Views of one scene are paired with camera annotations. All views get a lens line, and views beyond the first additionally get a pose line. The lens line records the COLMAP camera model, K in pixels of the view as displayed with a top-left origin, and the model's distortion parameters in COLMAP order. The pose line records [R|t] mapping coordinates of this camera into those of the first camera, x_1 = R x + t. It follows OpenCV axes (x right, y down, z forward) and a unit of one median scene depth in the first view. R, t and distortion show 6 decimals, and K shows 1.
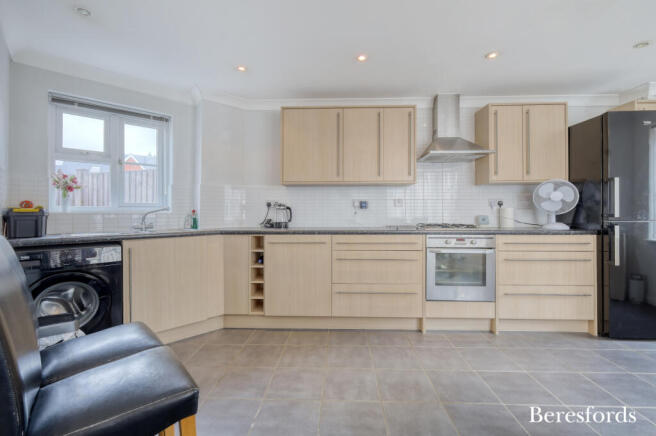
lens RADIAL K [[295.3, 0, 325.3], [0, 295.3, 217.0], [0, 0, 1]] dist [0.004415, 0.000181]
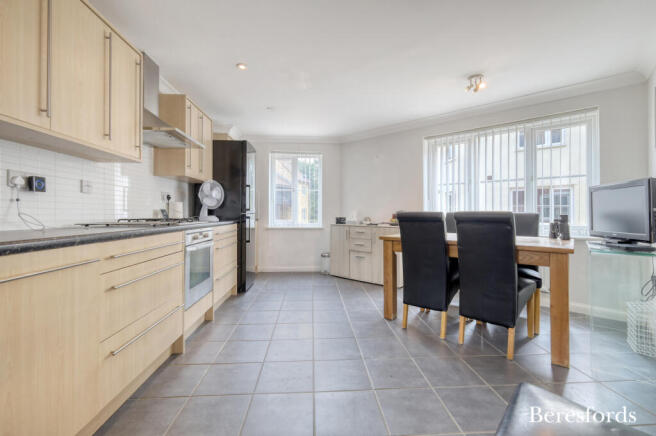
lens RADIAL K [[295.3, 0, 327.4], [0, 295.3, 214.4], [0, 0, 1]] dist [0.004415, 0.000181]
pose [[-0.098113, -0.001768, 0.995174, -0.462390], [0.002610, 0.999995, 0.002034, 0.011477], [-0.995172, 0.002797, -0.098108, 0.616817]]
